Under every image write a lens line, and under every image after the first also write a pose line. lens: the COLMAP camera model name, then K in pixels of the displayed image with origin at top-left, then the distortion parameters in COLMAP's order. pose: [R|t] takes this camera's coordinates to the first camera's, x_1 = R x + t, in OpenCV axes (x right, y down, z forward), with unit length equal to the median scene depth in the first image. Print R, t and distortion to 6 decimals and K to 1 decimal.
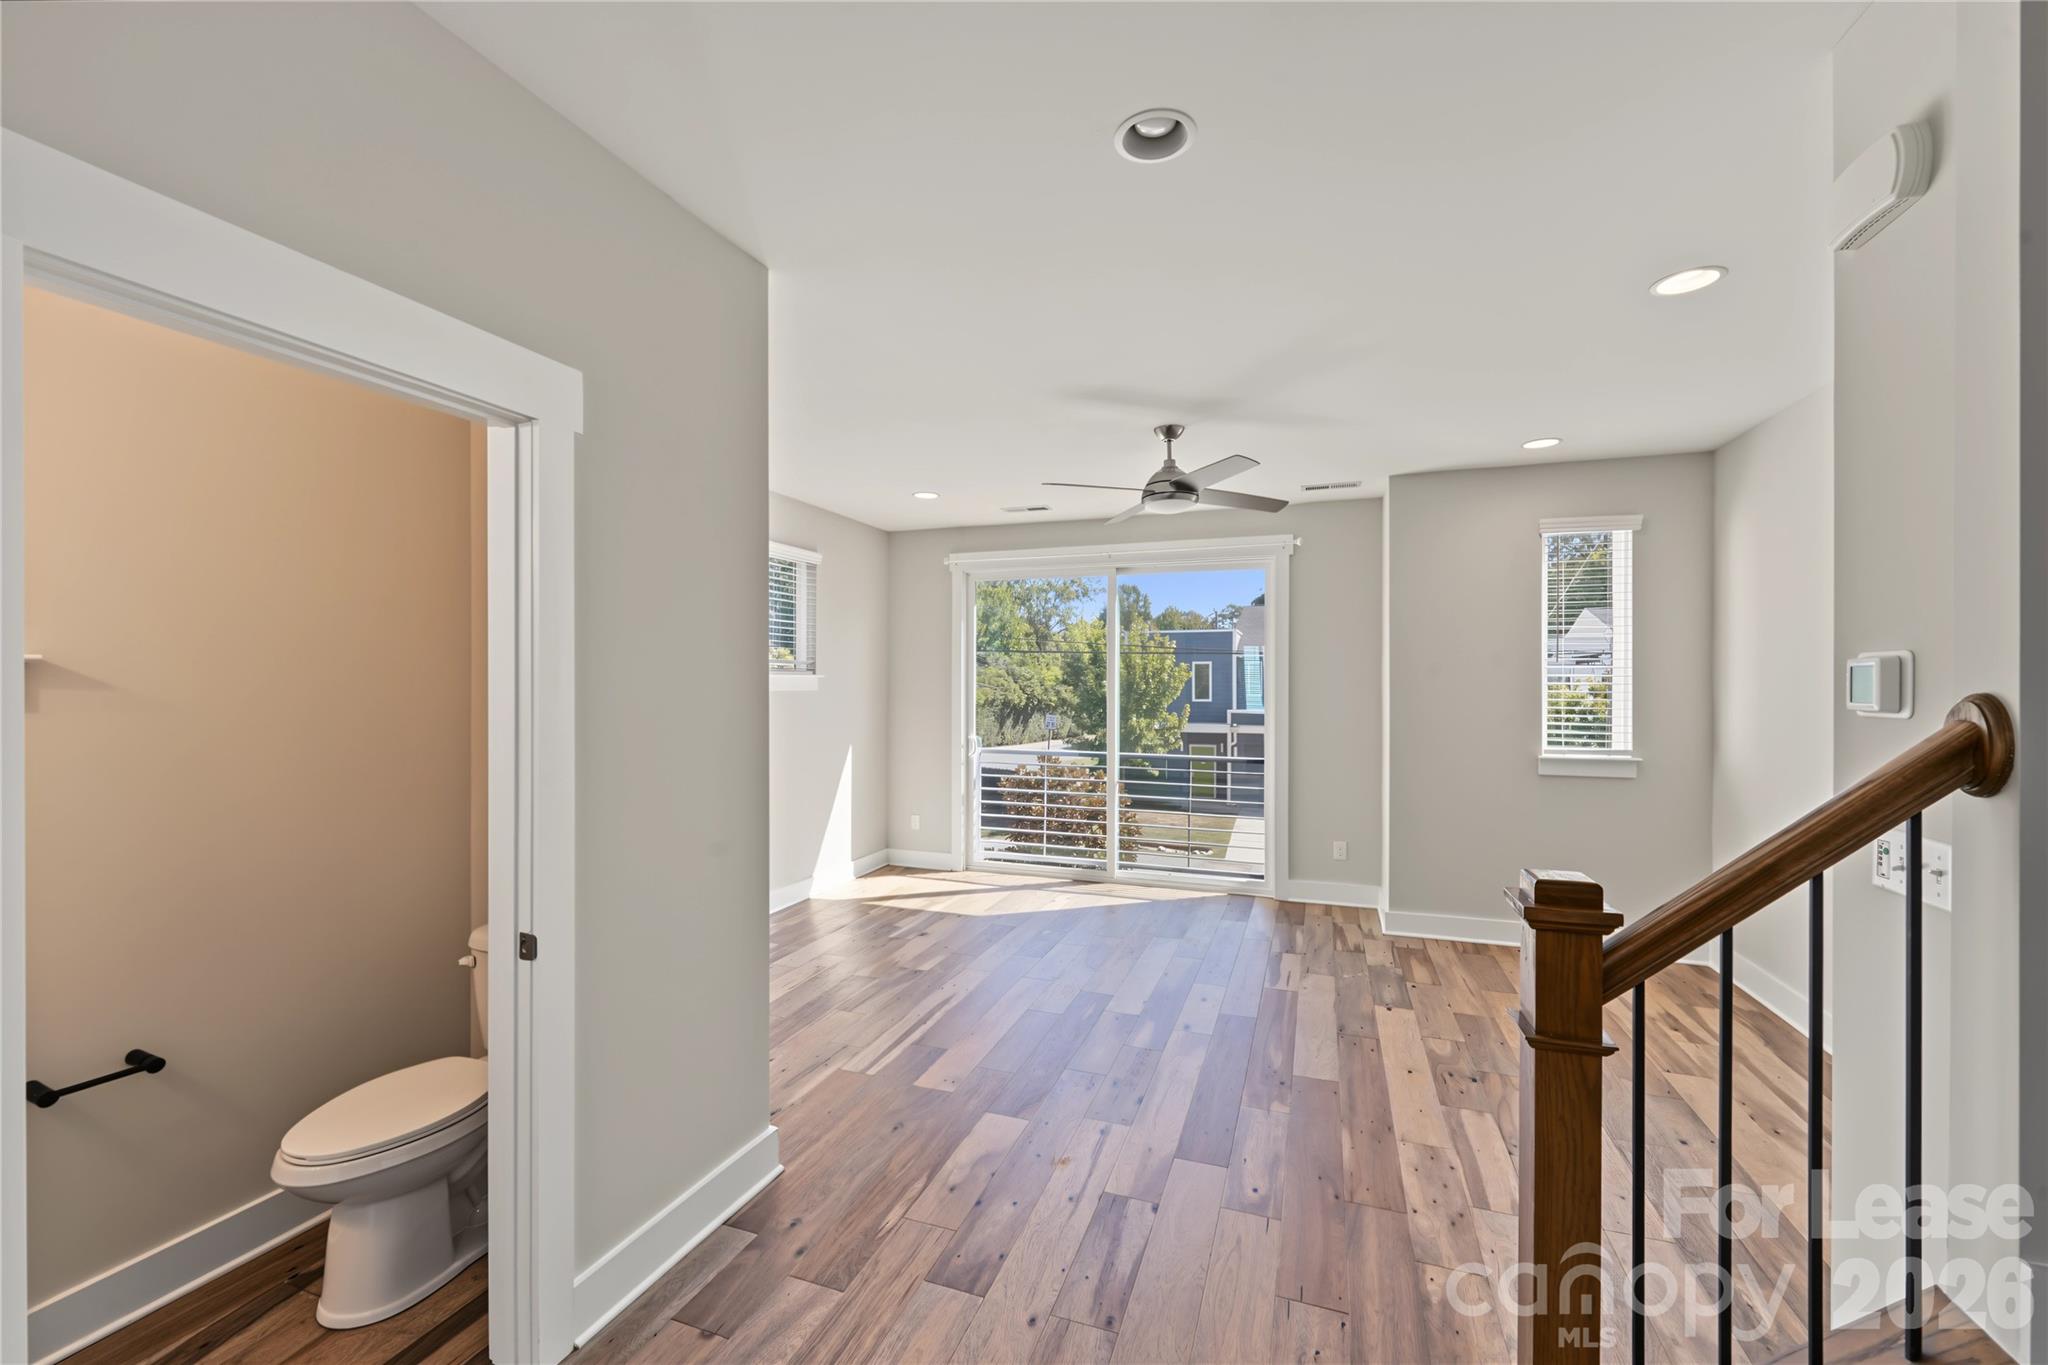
lens RADIAL K [[824.7, 0, 1019.2], [0, 824.7, 684.7], [0, 0, 1]] dist [0.001618, -0.000653]
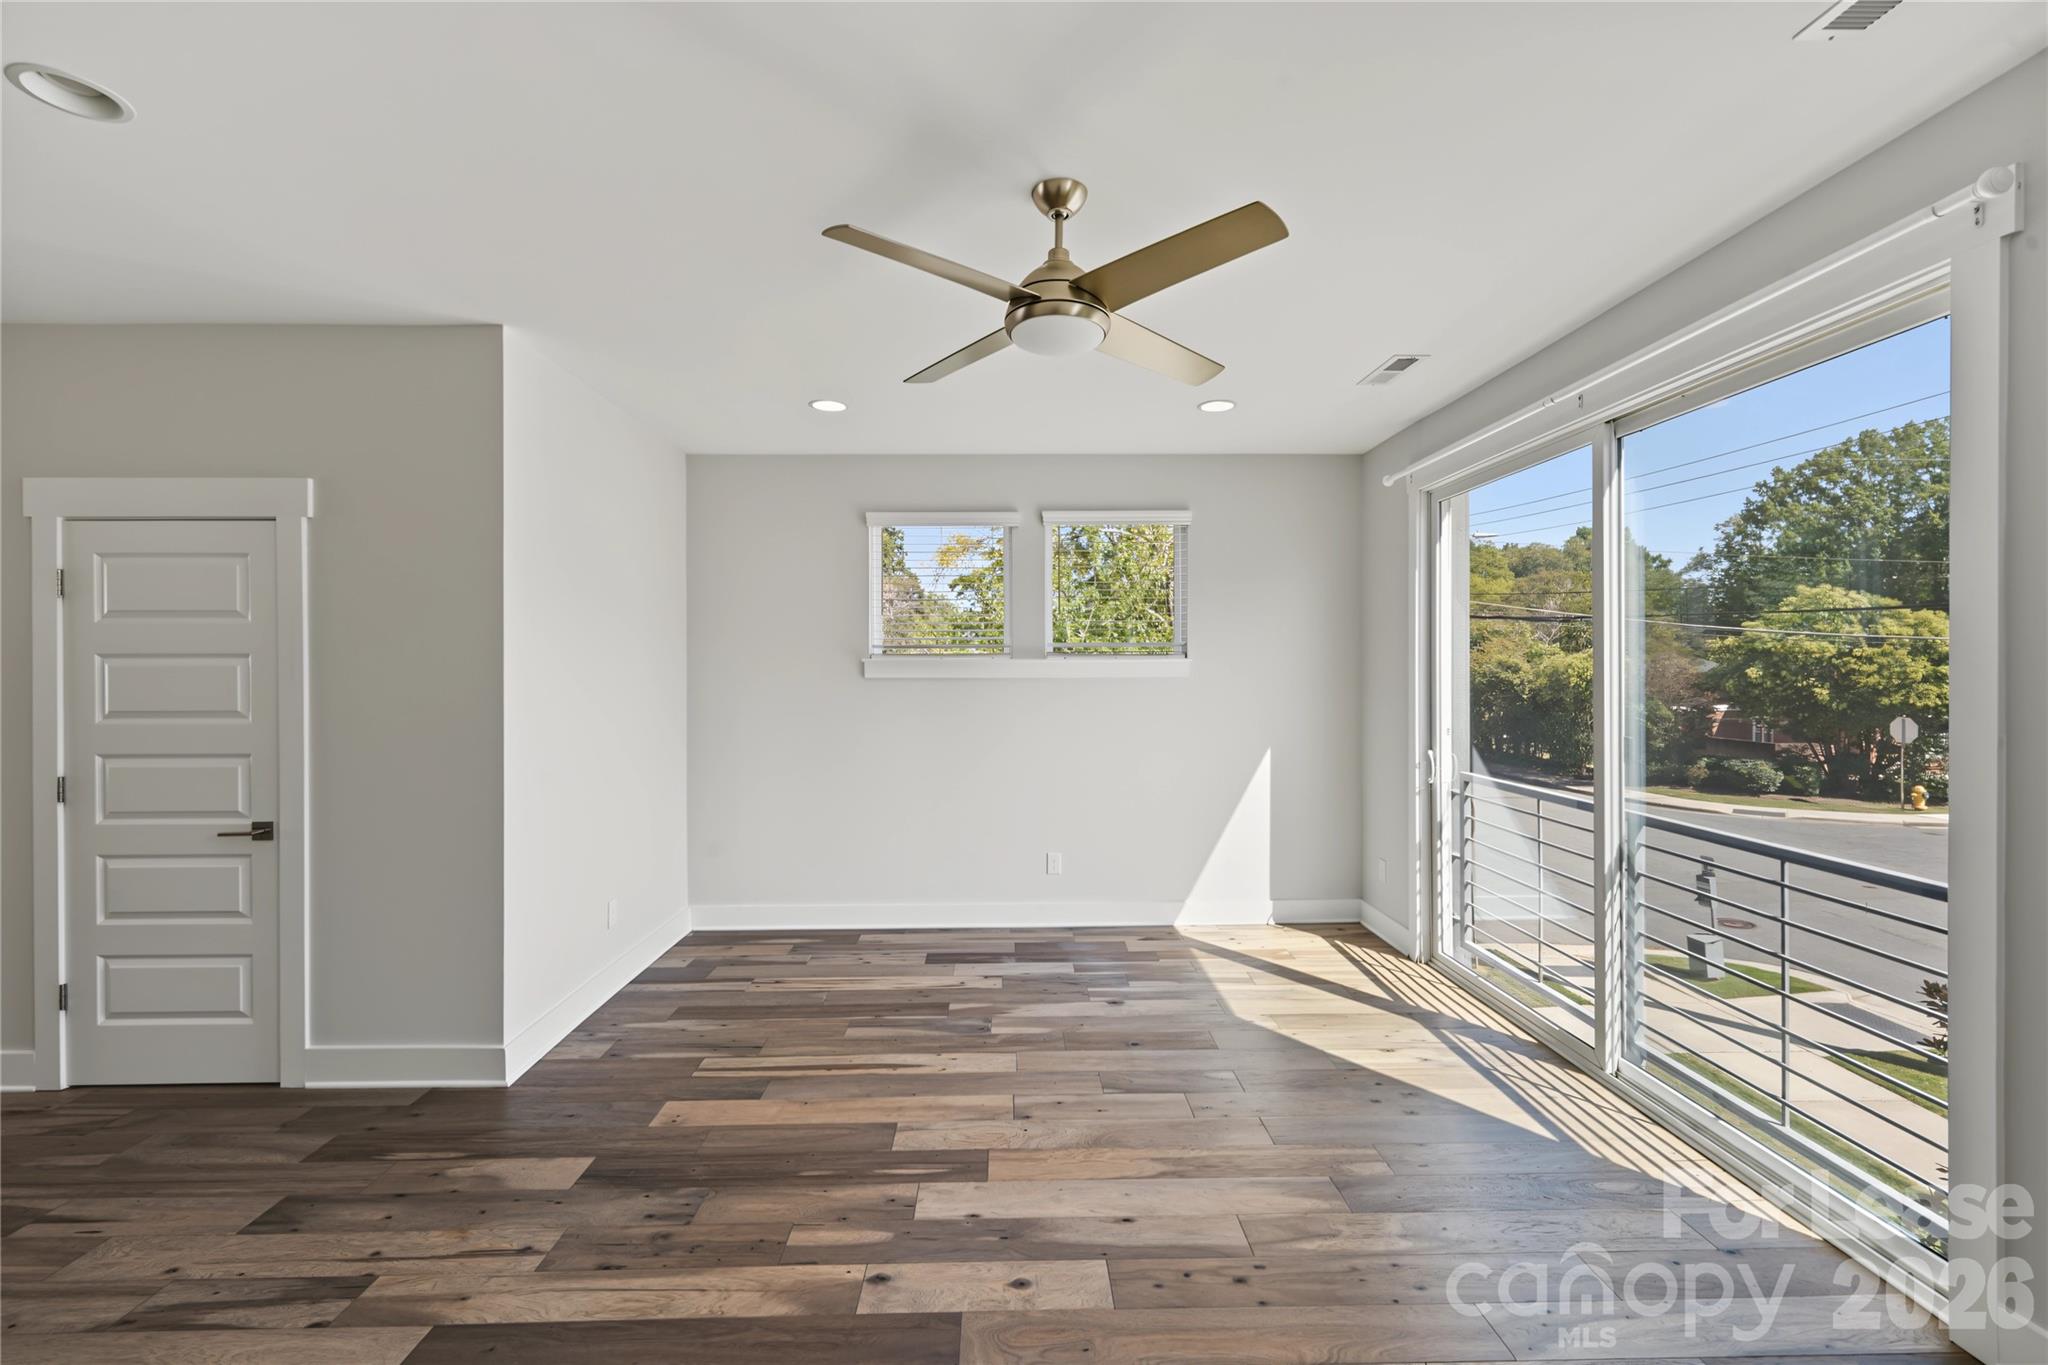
lens RADIAL K [[832.9, 0, 1019.4], [0, 832.9, 676.0], [0, 0, 1]] dist [-0.000016, -0.000951]
pose [[0.364846, 0.001670, -0.931067, 0.546742], [0.006003, 0.999973, 0.004146, 0.001107], [0.931049, -0.007102, 0.364826, 0.630090]]
